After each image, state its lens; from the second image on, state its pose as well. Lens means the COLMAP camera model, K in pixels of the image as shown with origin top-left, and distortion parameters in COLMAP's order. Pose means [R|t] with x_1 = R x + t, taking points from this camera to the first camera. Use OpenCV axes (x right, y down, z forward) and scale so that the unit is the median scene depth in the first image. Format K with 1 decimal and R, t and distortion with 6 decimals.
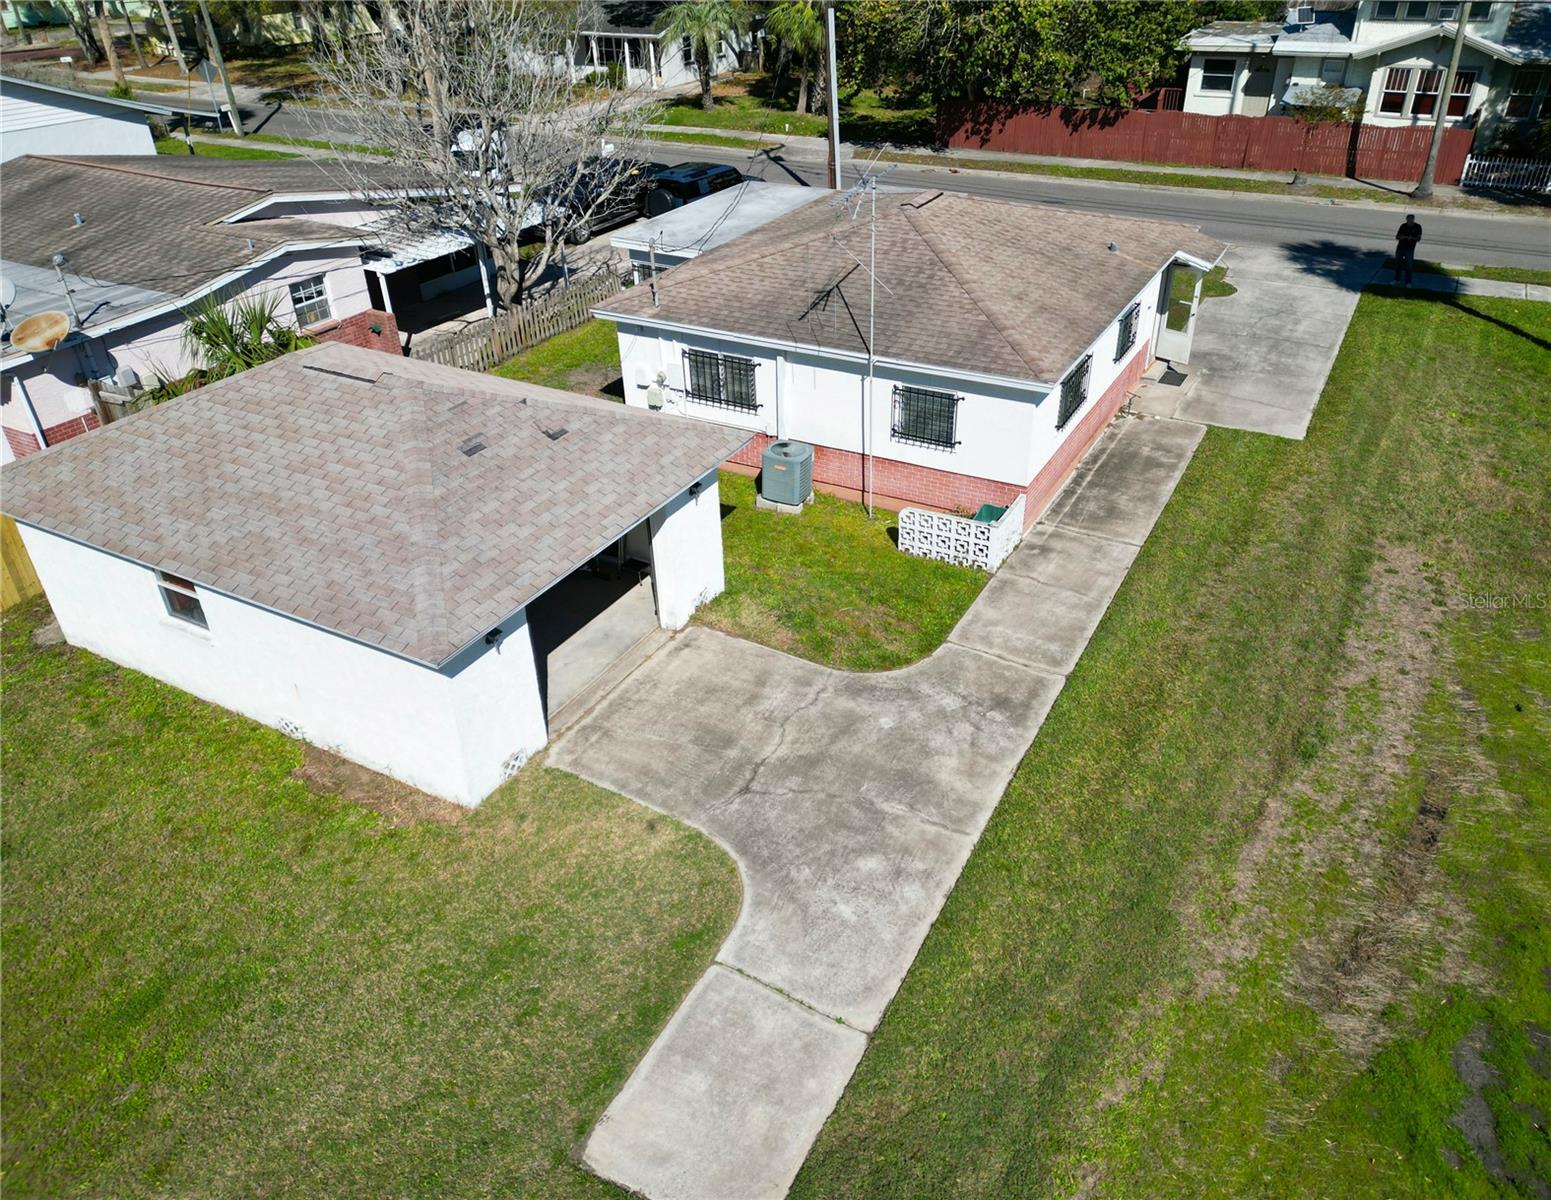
lens RADIAL K [[1148.0, 0, 775.5], [0, 1148.0, 600.0], [0, 0, 1]] dist [0.075321, -0.065019]
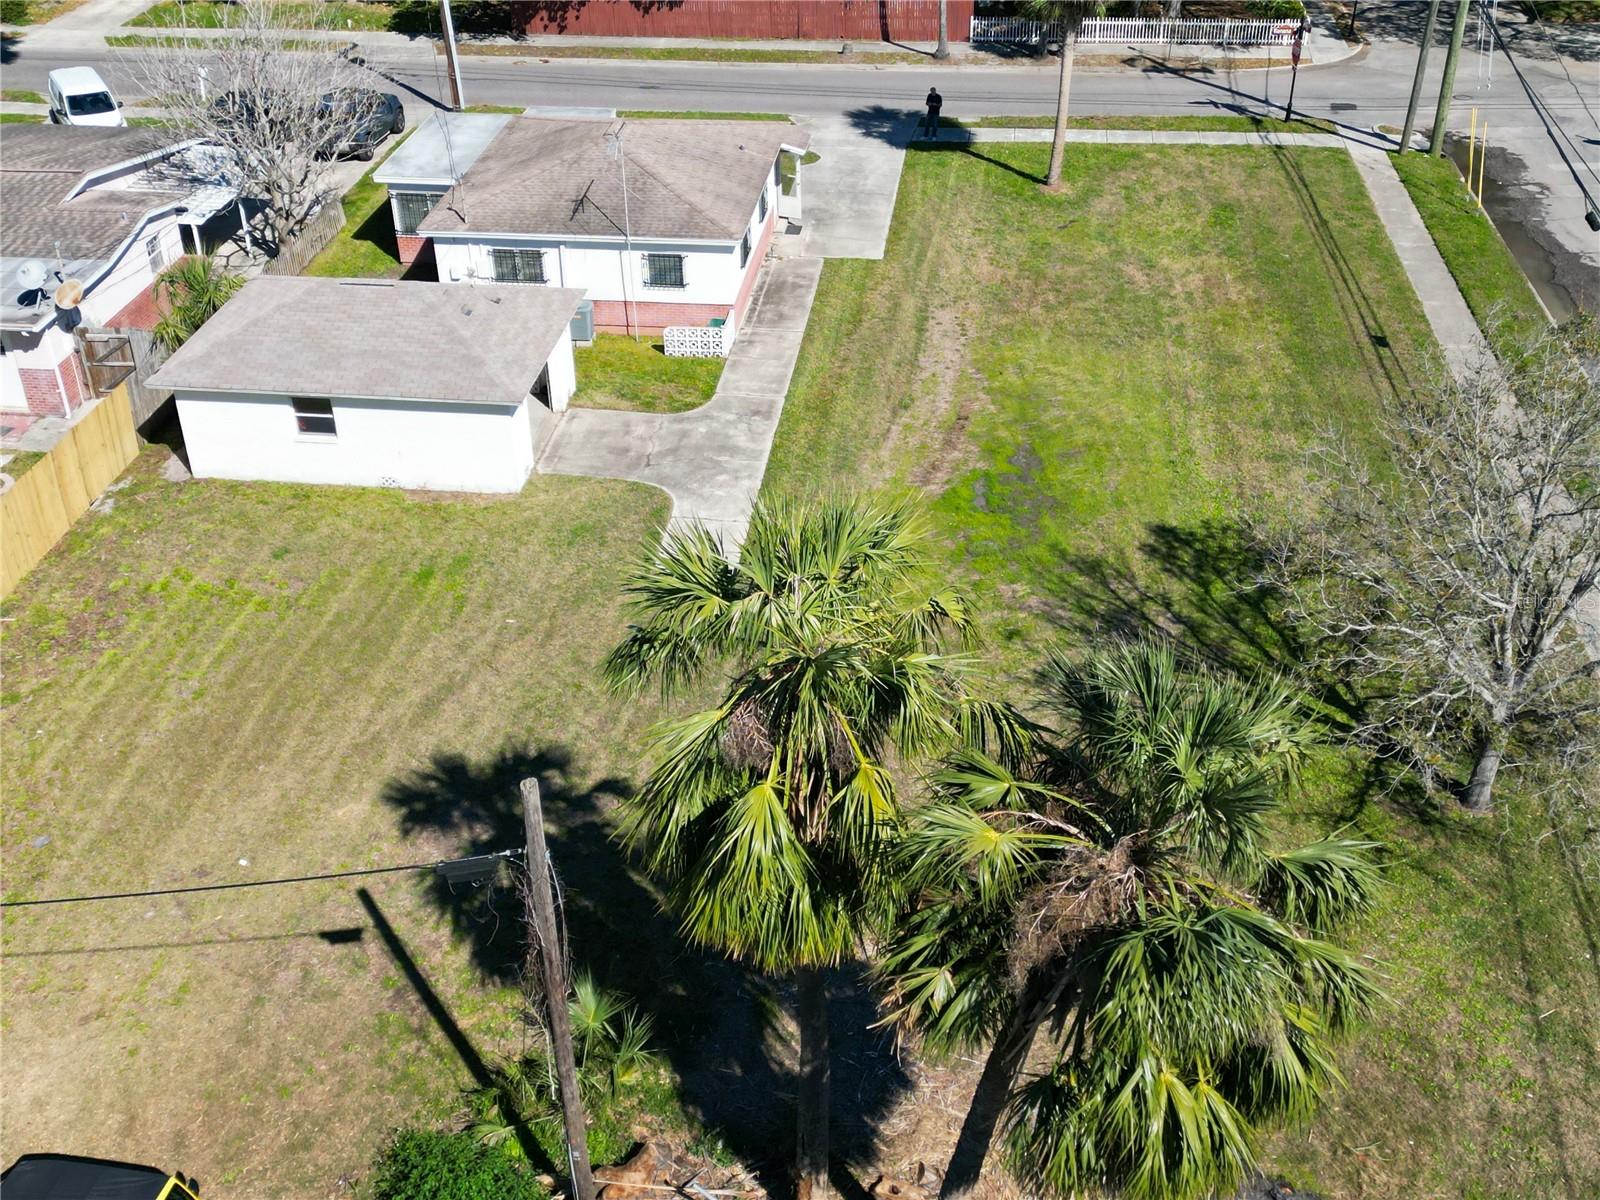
lens RADIAL K [[1695.2, 0, 800.0], [0, 1695.2, 600.0], [0, 0, 1]] dist [0.144721, -0.332130]
pose [[0.928444, -0.196482, 0.315256, -0.486554], [0.196137, 0.980016, 0.033159, 0.226820], [-0.315471, 0.031047, 0.948427, -1.185719]]
